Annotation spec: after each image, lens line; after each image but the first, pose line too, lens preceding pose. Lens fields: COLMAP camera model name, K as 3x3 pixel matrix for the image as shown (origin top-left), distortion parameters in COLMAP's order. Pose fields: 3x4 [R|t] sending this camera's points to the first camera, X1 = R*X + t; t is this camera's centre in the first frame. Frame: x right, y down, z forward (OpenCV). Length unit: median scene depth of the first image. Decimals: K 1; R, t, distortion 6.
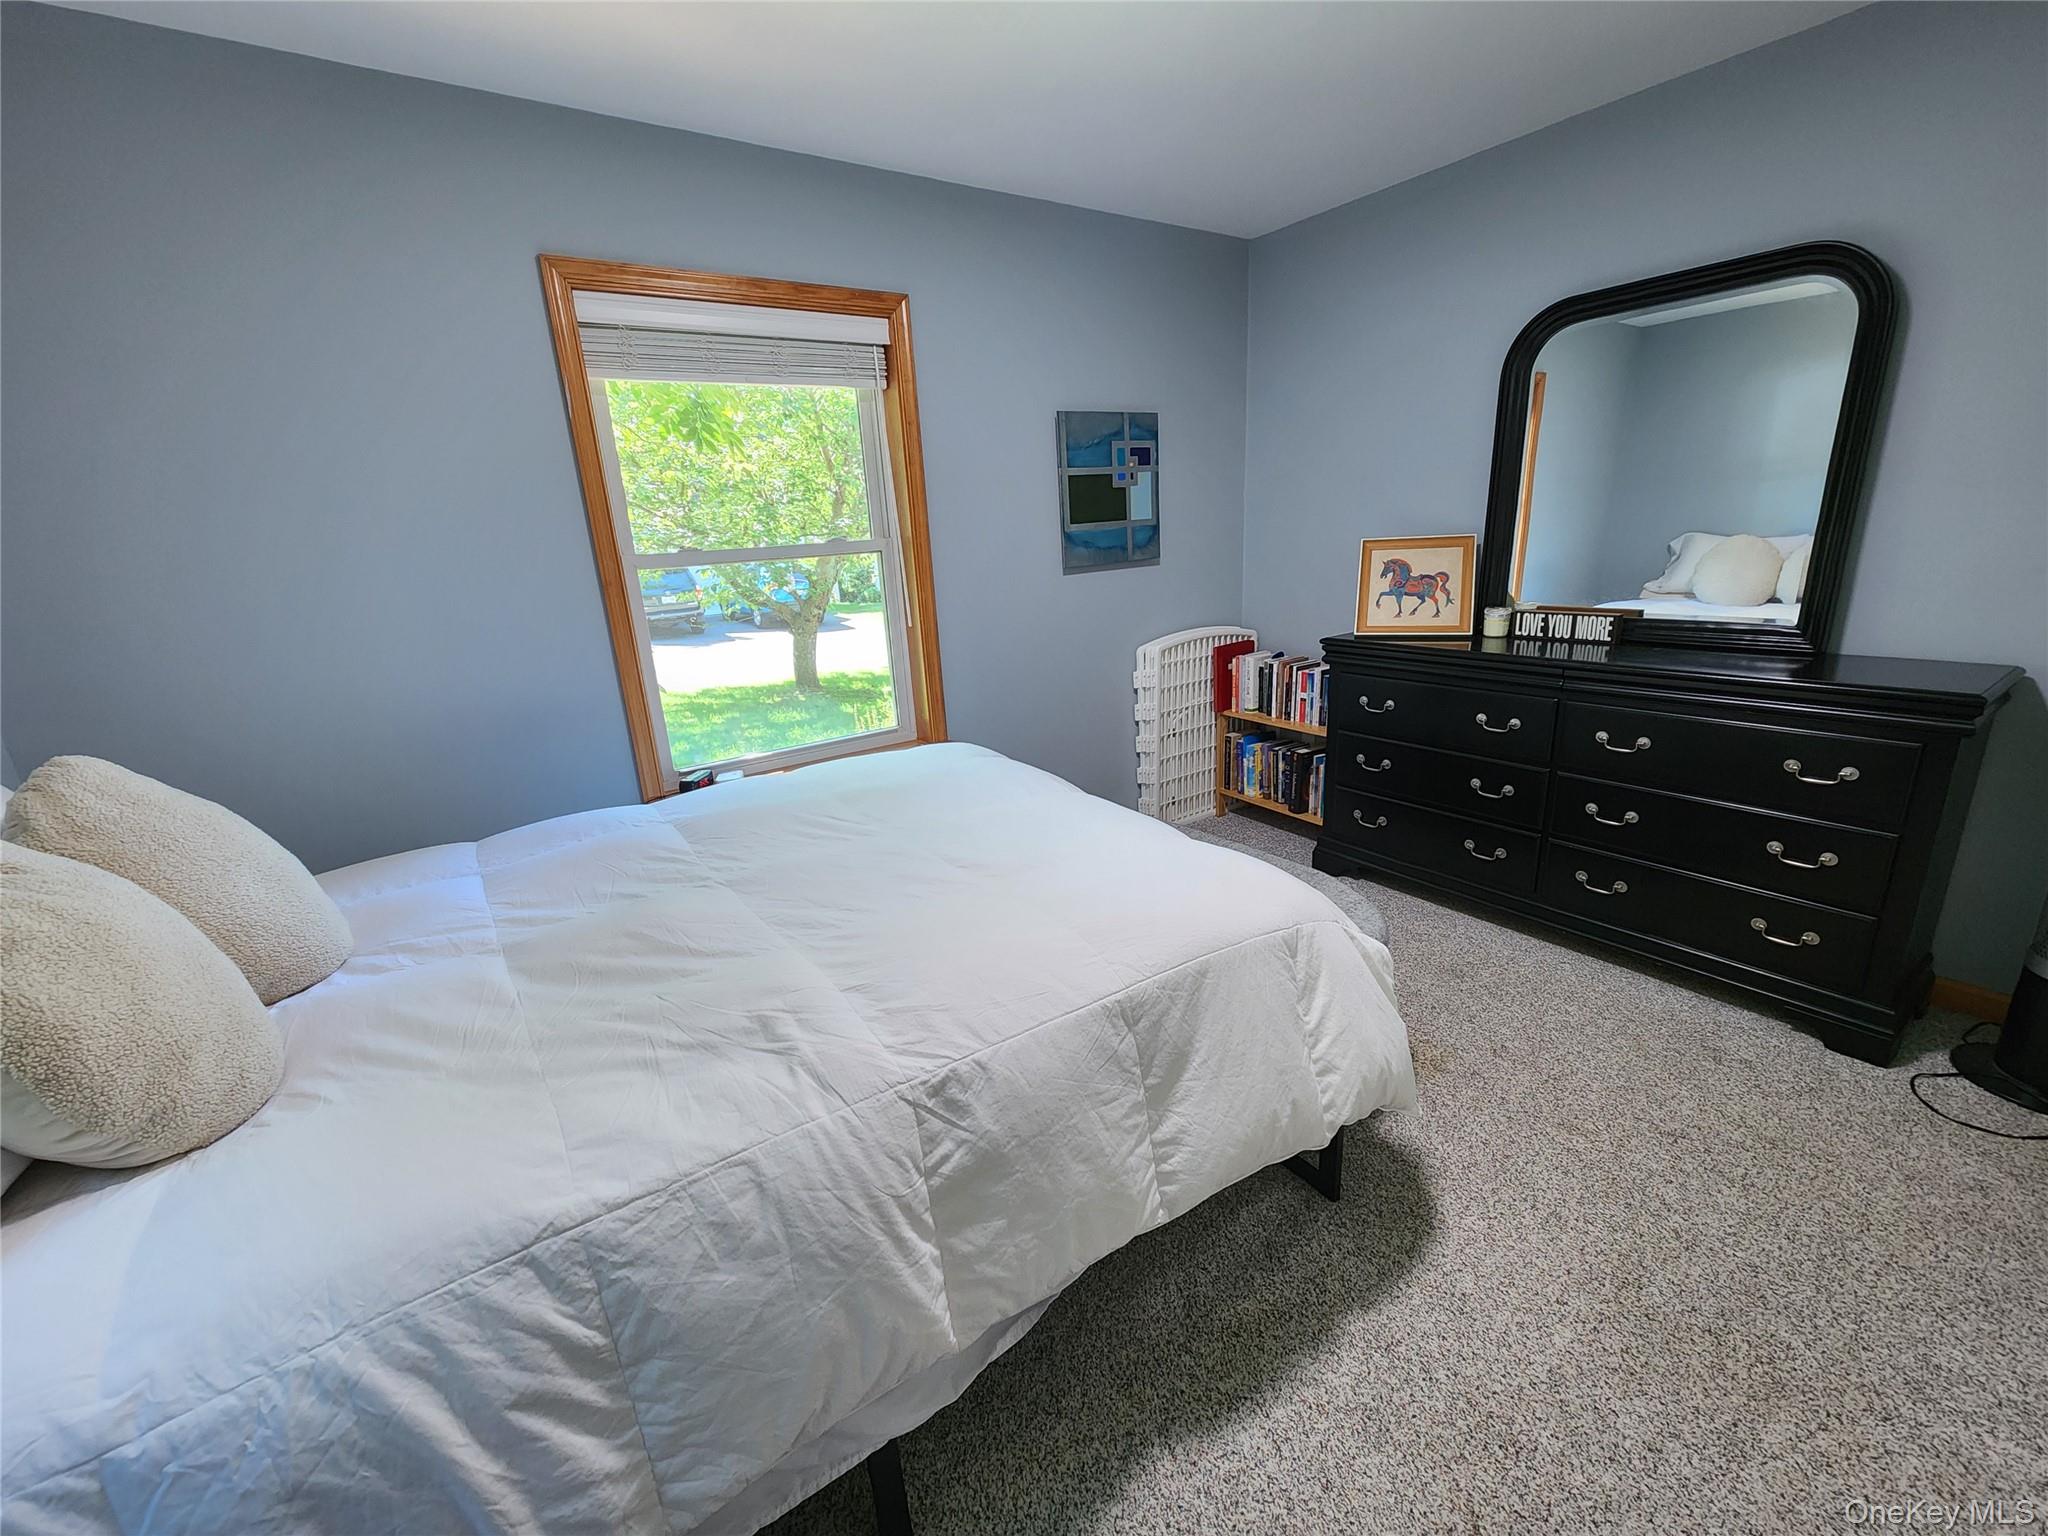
lens RADIAL K [[838.5, 0, 1020.6], [0, 838.5, 768.9], [0, 0, 1]] dist [0.004335, -0.002519]
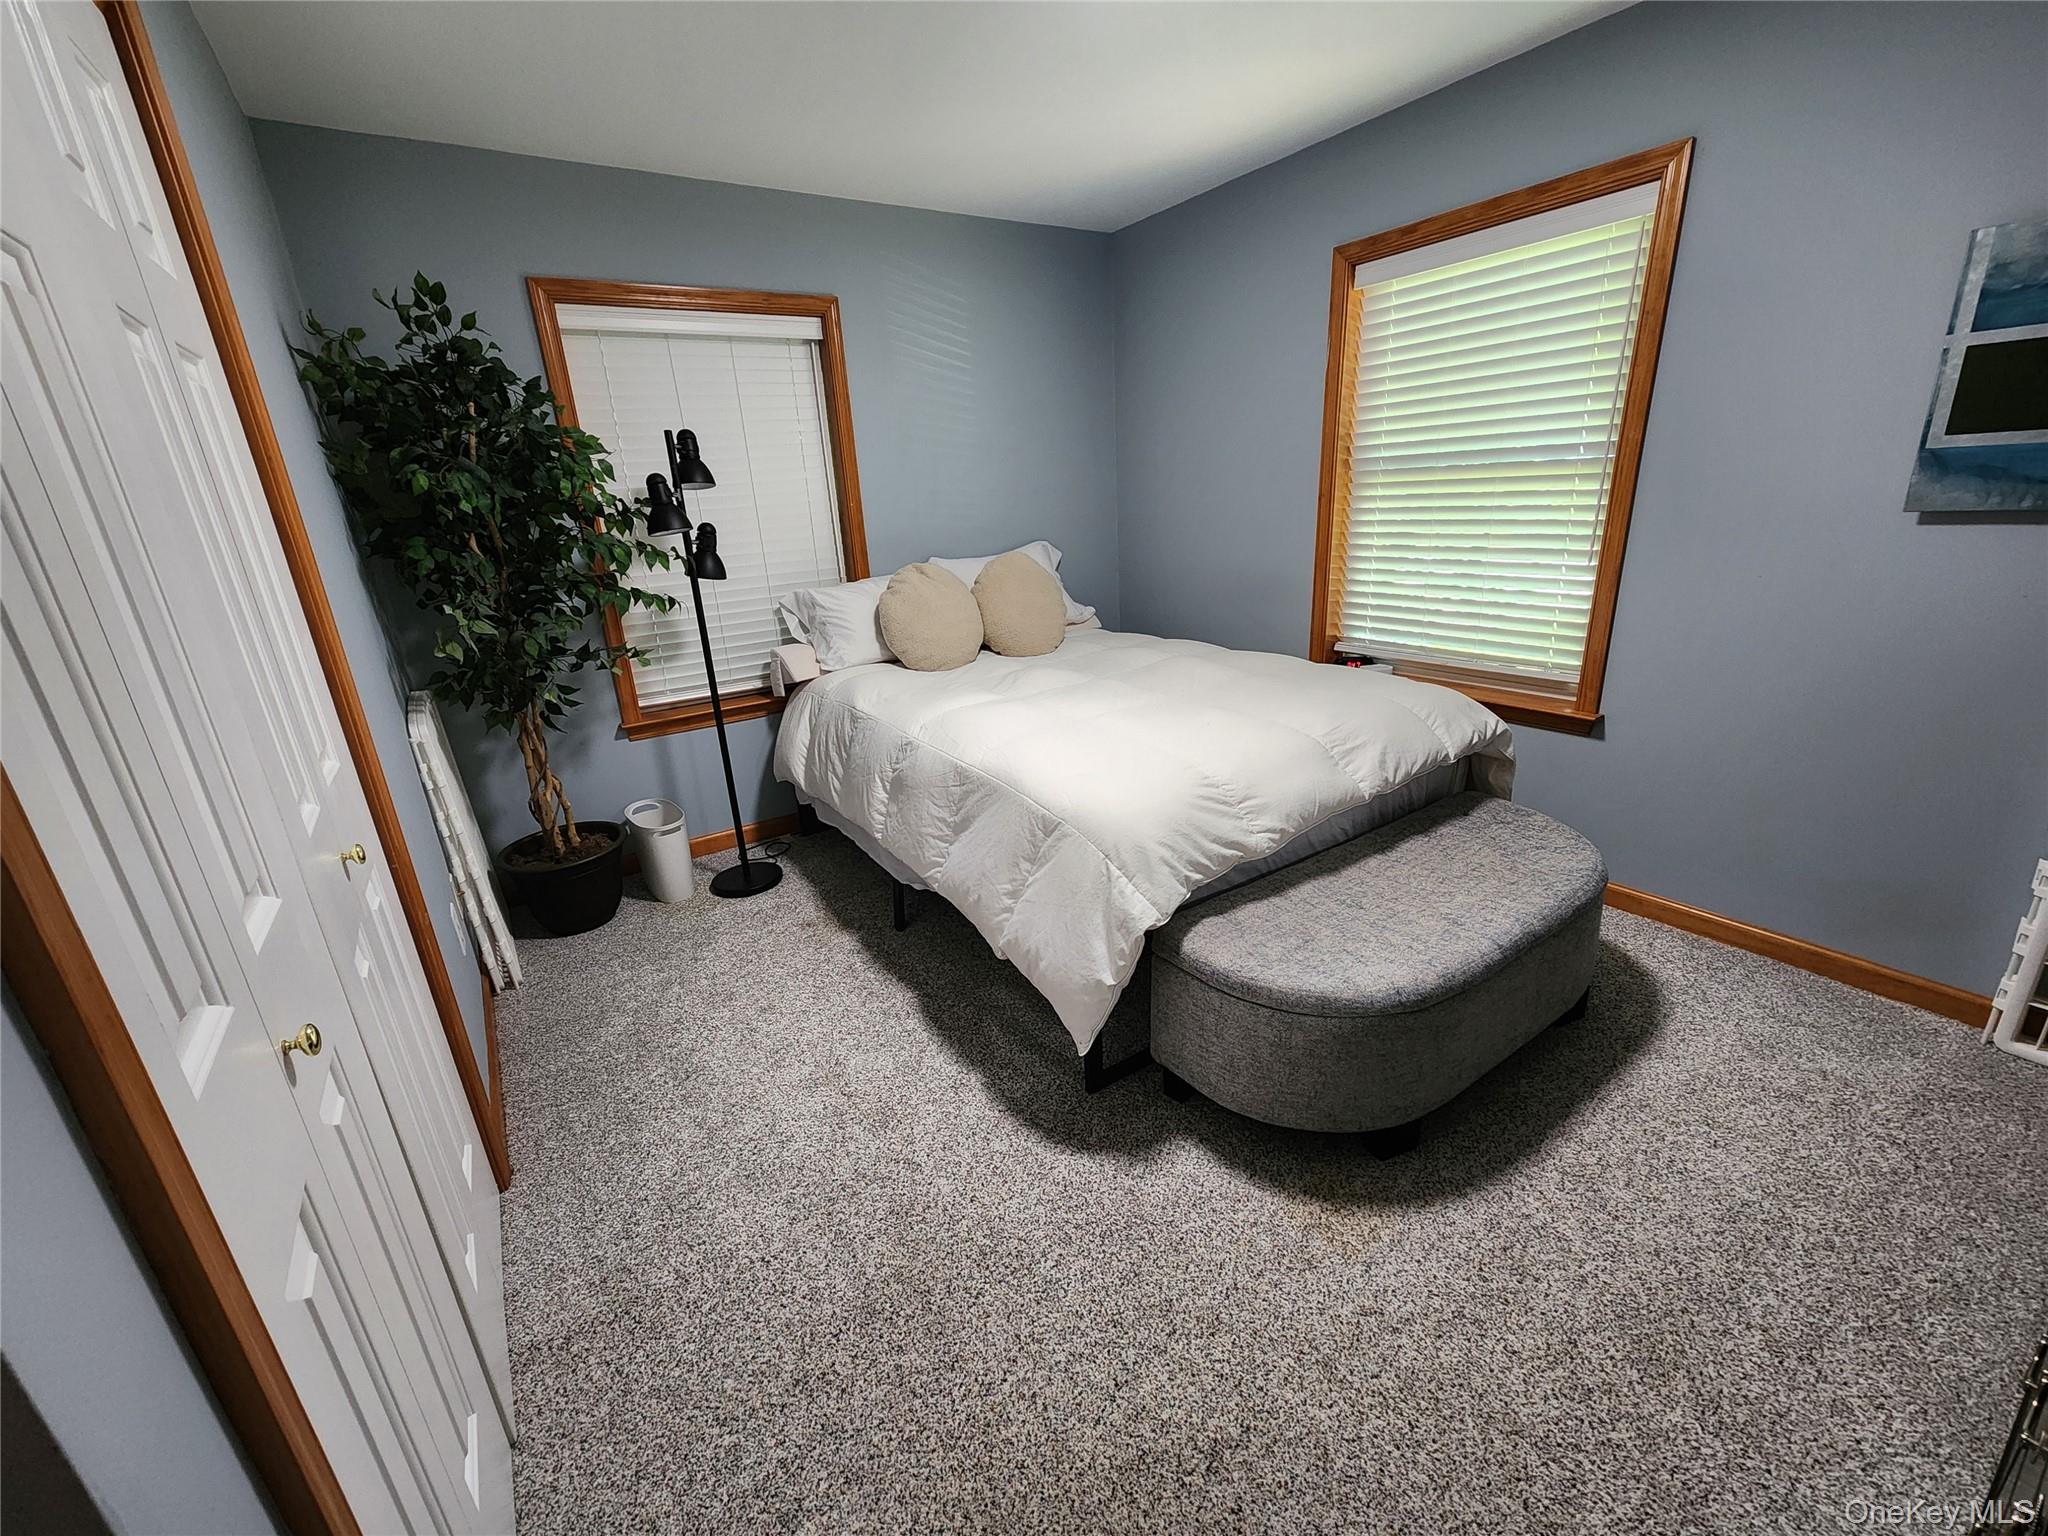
lens RADIAL K [[838.5, 0, 1020.6], [0, 838.5, 768.9], [0, 0, 1]] dist [0.004335, -0.002519]
pose [[-0.017116, 0.370350, -0.928735, 0.791041], [-0.225533, 0.903502, 0.364444, -0.175200], [0.974085, 0.215698, 0.068062, 0.454886]]
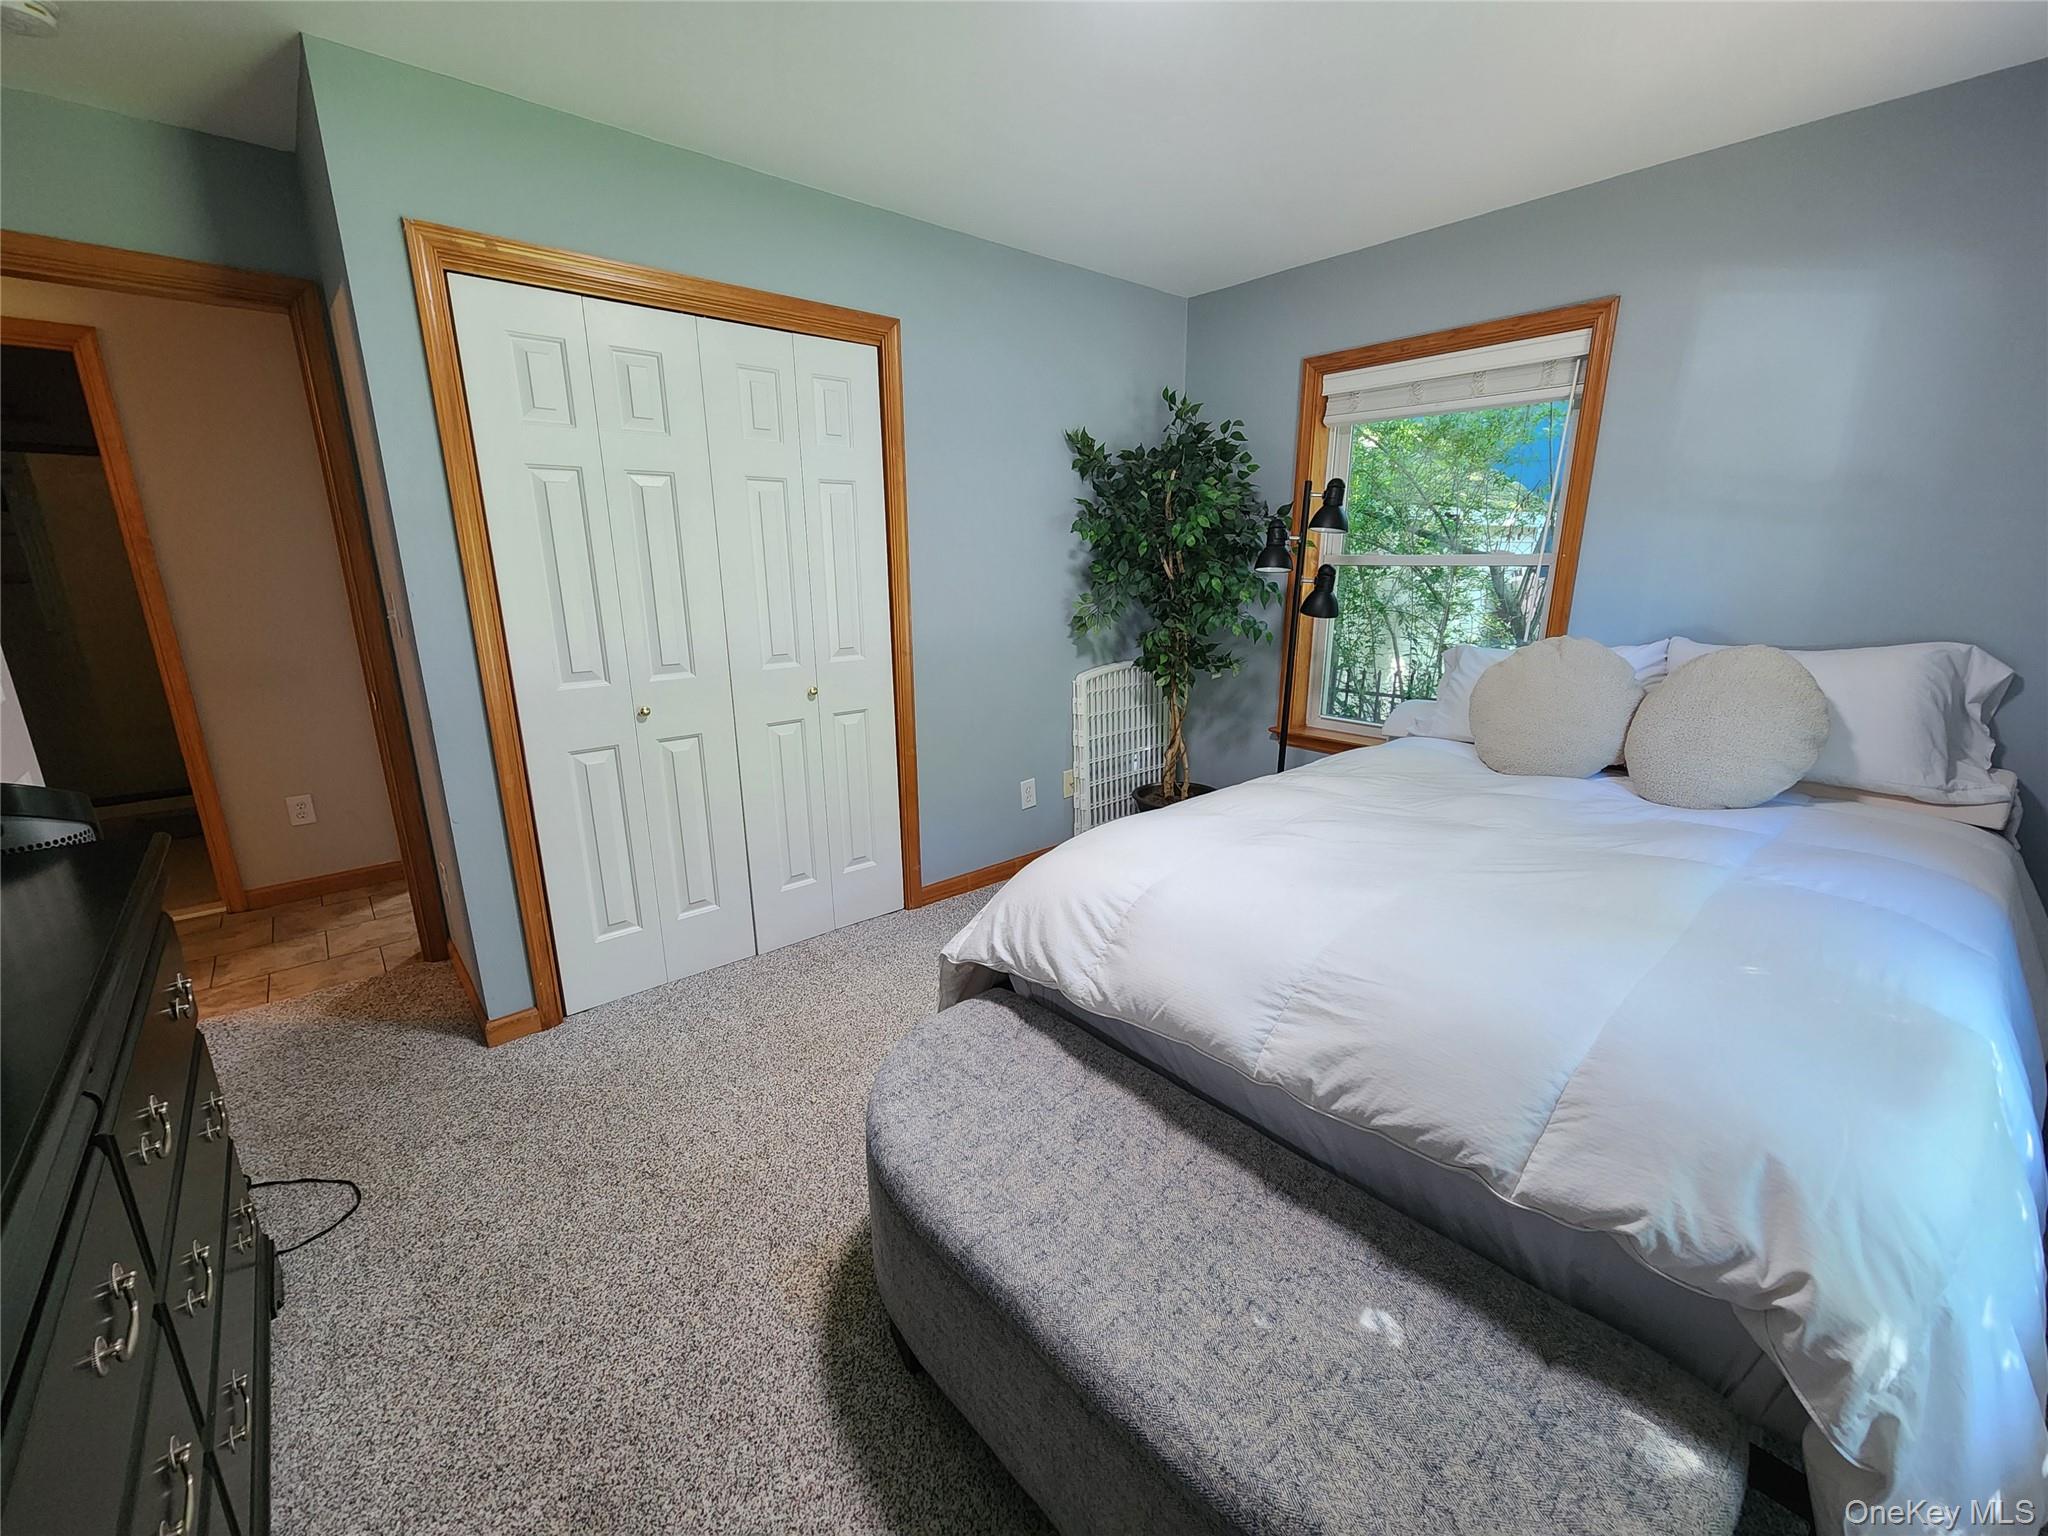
lens RADIAL K [[838.5, 0, 1020.6], [0, 838.5, 768.9], [0, 0, 1]] dist [0.004335, -0.002519]
pose [[-0.992192, 0.087862, -0.088519, 0.248349], [0.029808, 0.856221, 0.515749, -0.335491], [0.121106, 0.509084, -0.852154, 1.110375]]
